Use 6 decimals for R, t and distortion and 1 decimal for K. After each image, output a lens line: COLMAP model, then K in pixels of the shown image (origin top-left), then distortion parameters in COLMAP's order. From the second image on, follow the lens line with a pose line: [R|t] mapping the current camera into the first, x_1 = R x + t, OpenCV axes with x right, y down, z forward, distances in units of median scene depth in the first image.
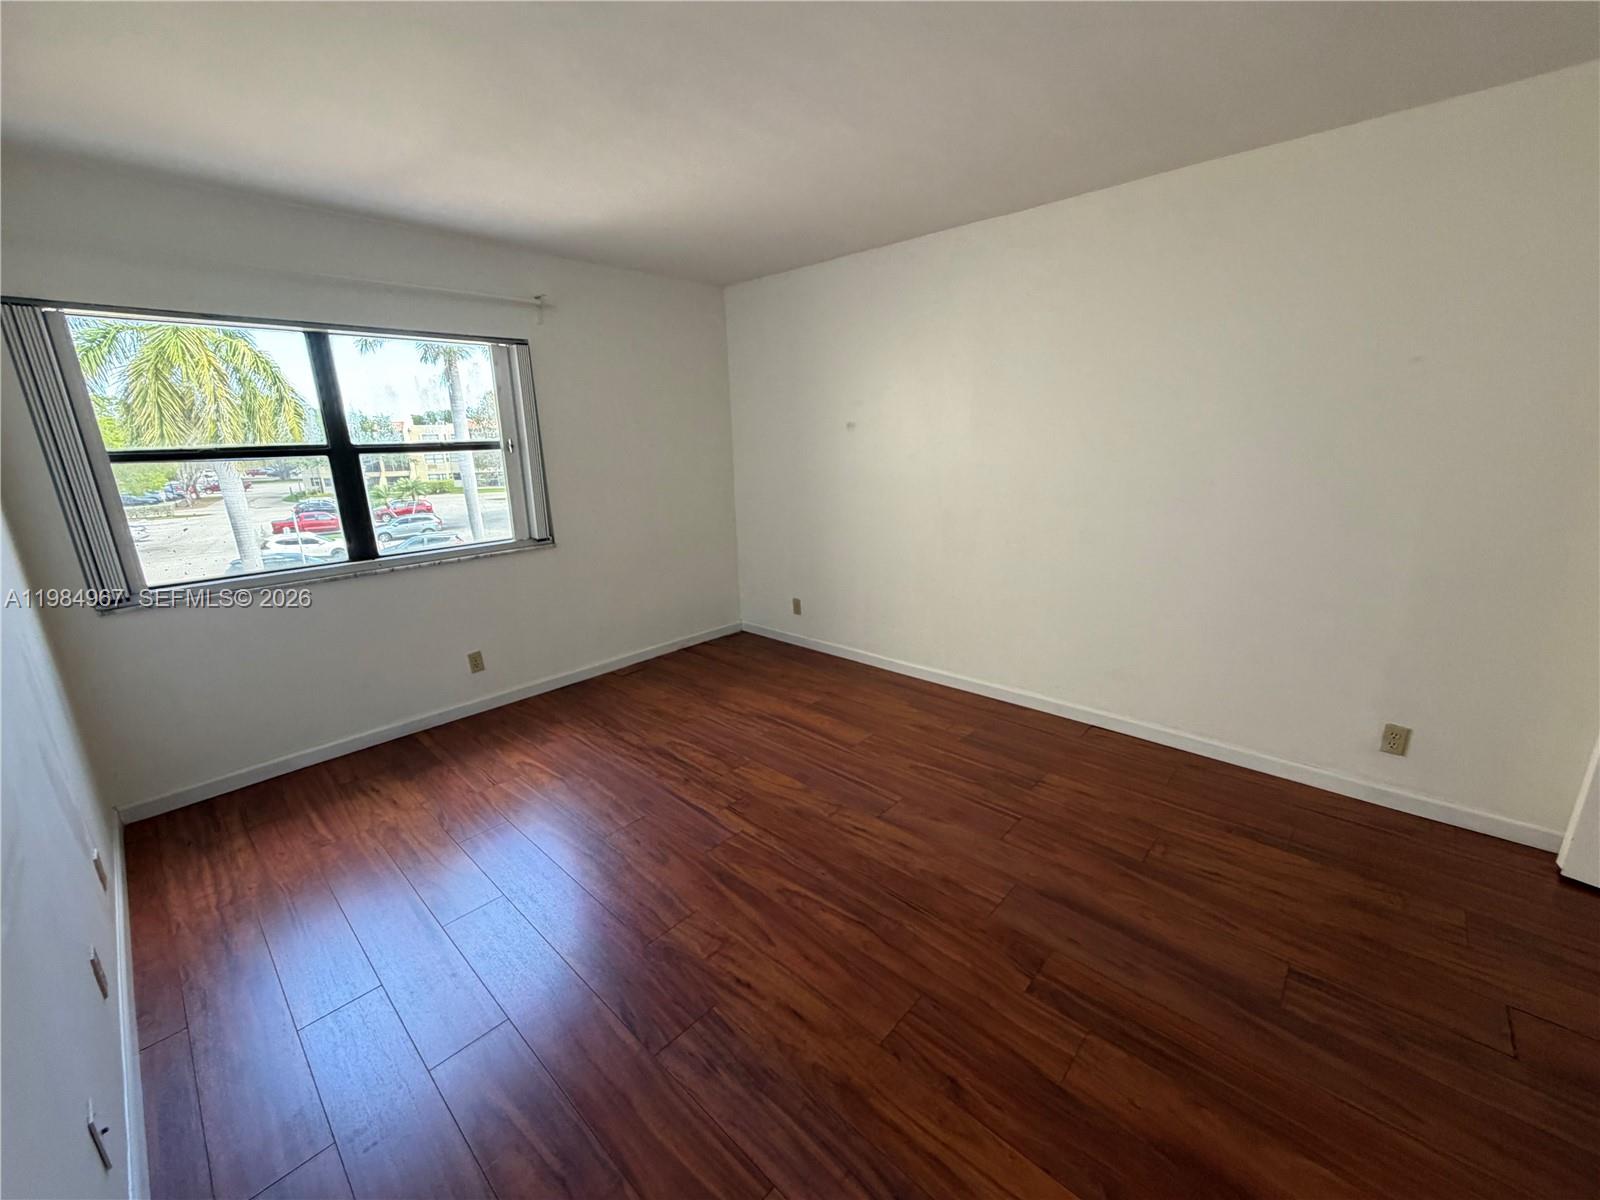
lens RADIAL K [[638.0, 0, 796.5], [0, 638.0, 599.0], [0, 0, 1]] dist [0.001615, 0.000385]
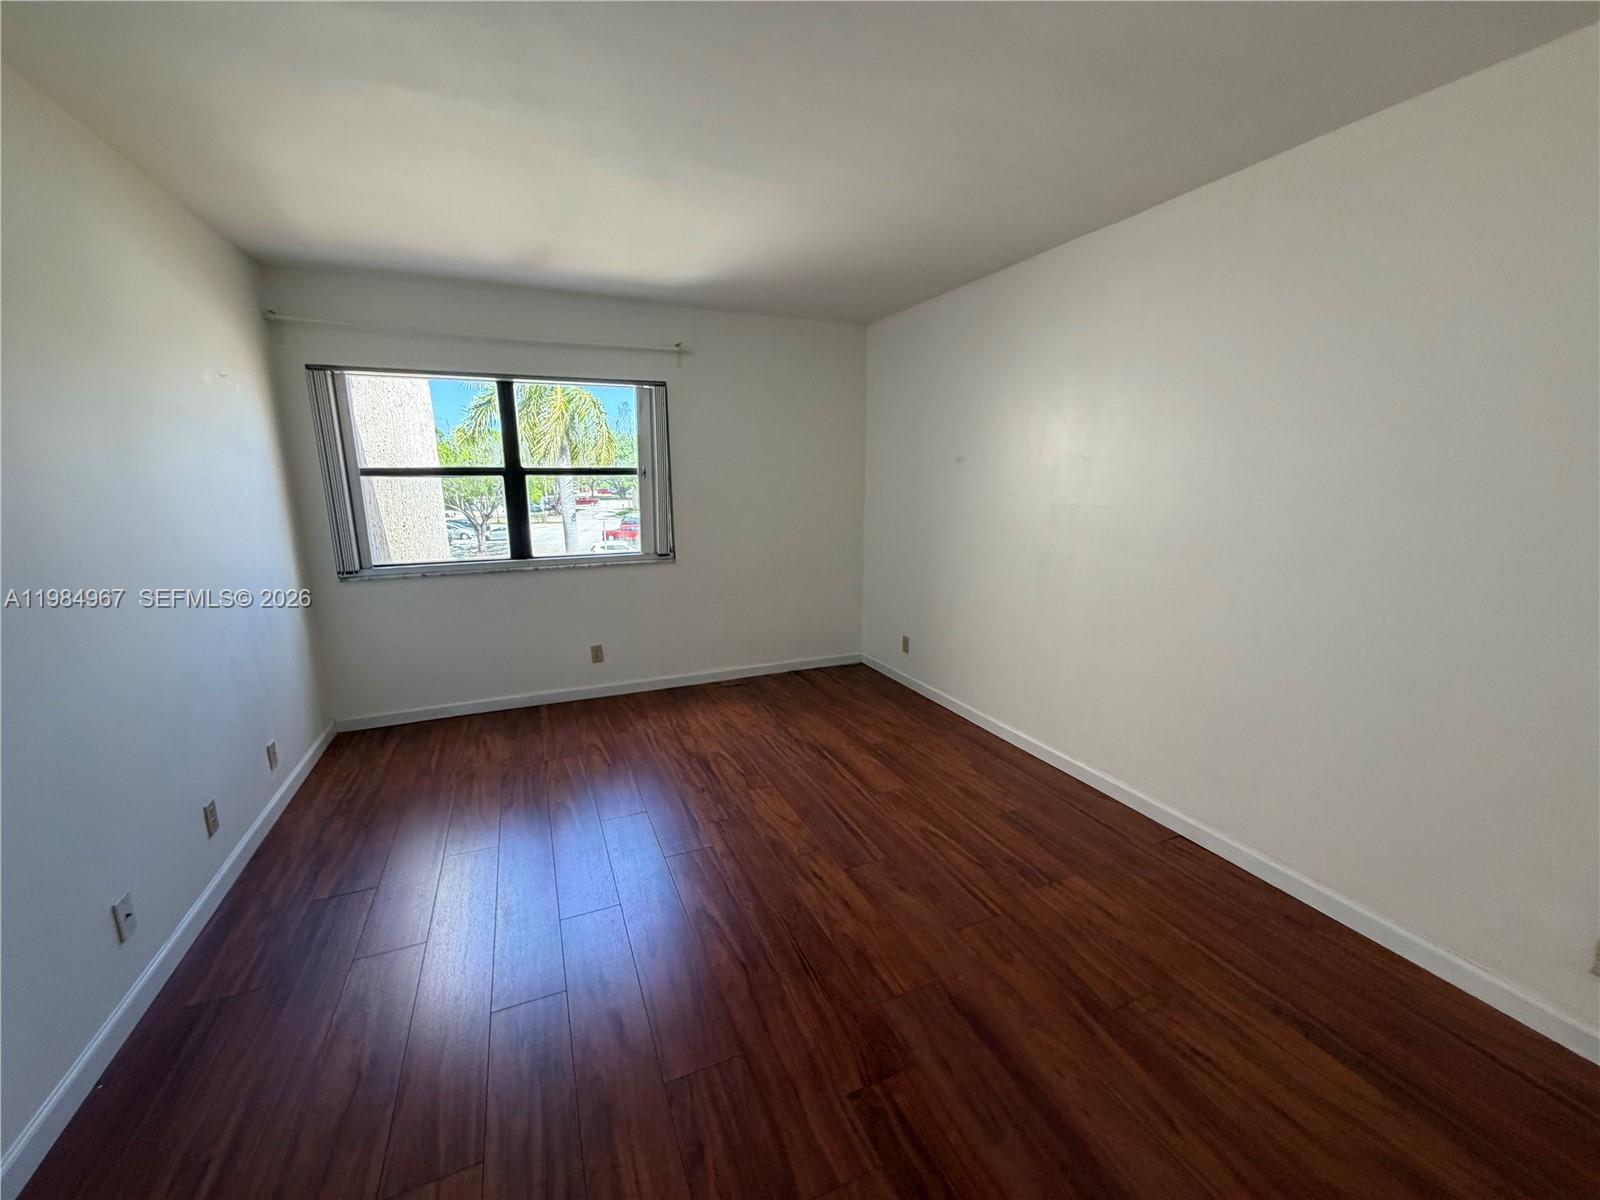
lens RADIAL K [[635.8, 0, 799.1], [0, 635.8, 598.0], [0, 0, 1]] dist [0.002066, 0.000186]
pose [[0.917399, 0.100425, -0.385091, 0.318626], [-0.120488, 0.992312, -0.028261, -0.016737], [0.379292, 0.072326, 0.922446, 0.067446]]
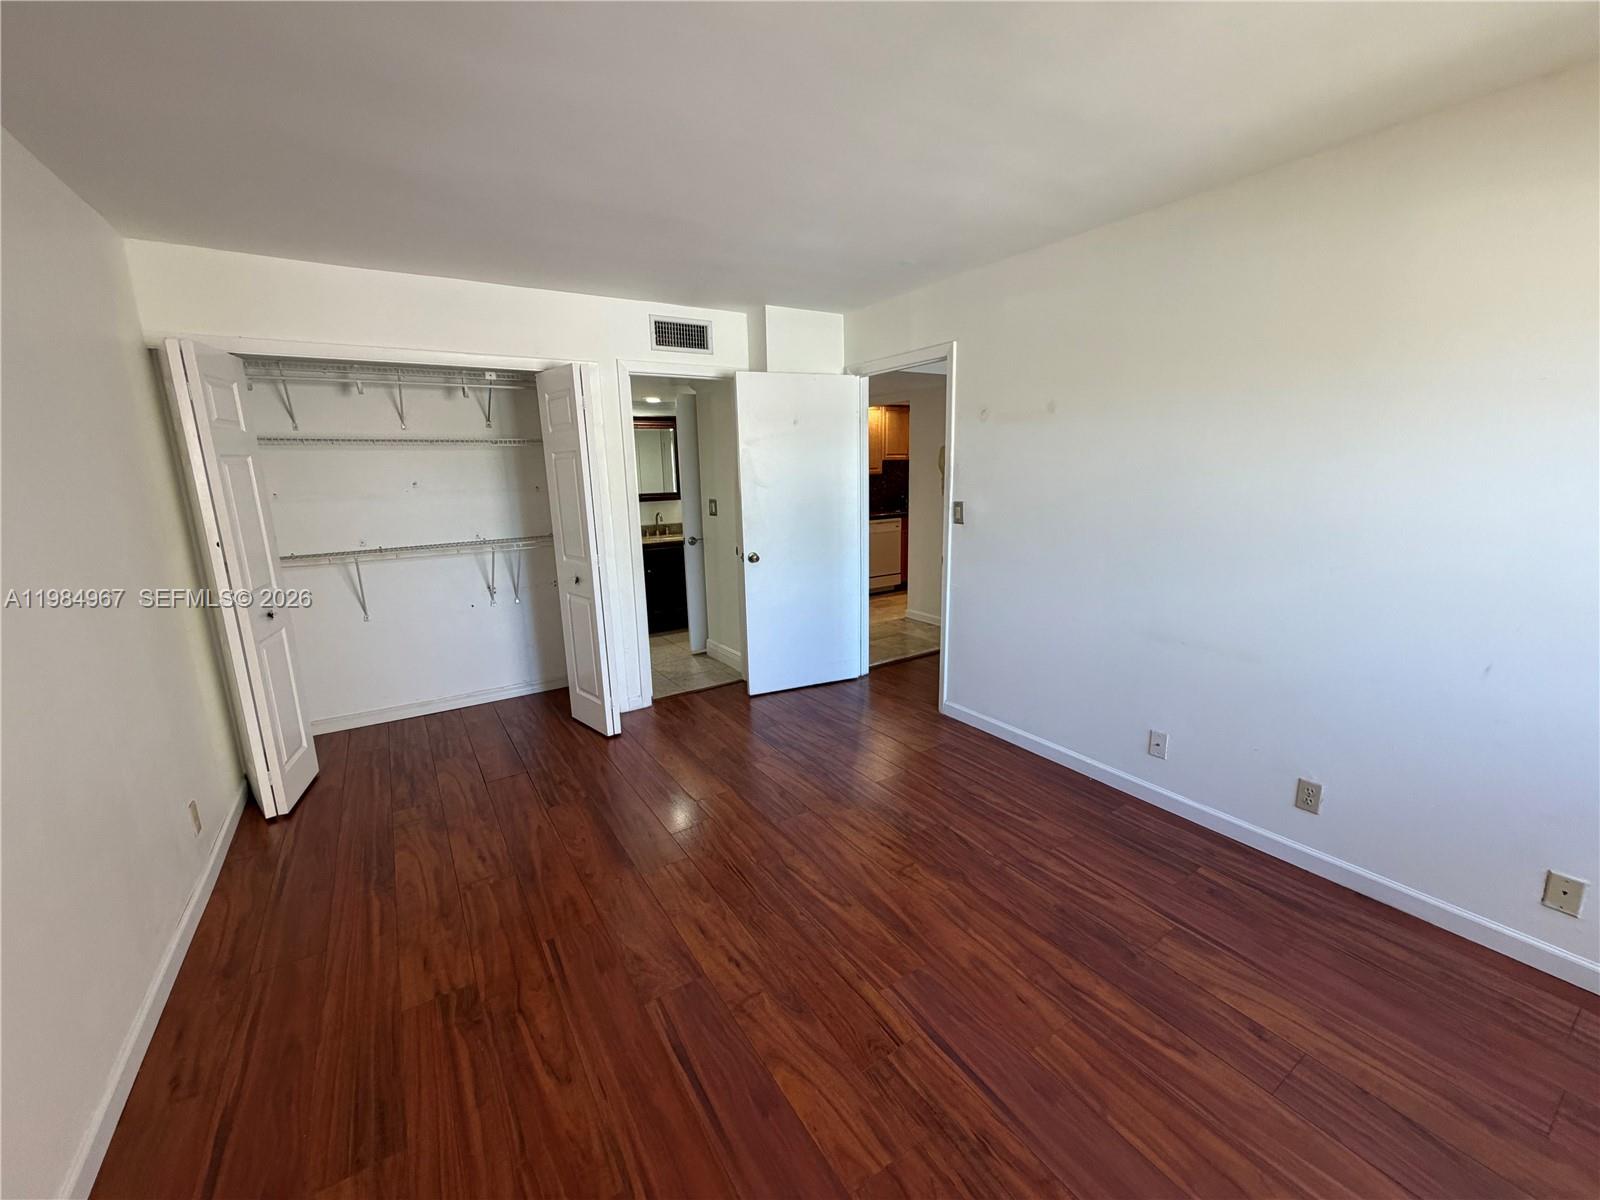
lens RADIAL K [[635.8, 0, 799.1], [0, 635.8, 598.0], [0, 0, 1]] dist [0.002066, 0.000186]
pose [[-0.969175, -0.002357, 0.246363, -0.141453], [0.107879, 0.894940, 0.432949, -0.312579], [-0.221501, 0.446180, -0.867099, 1.179652]]
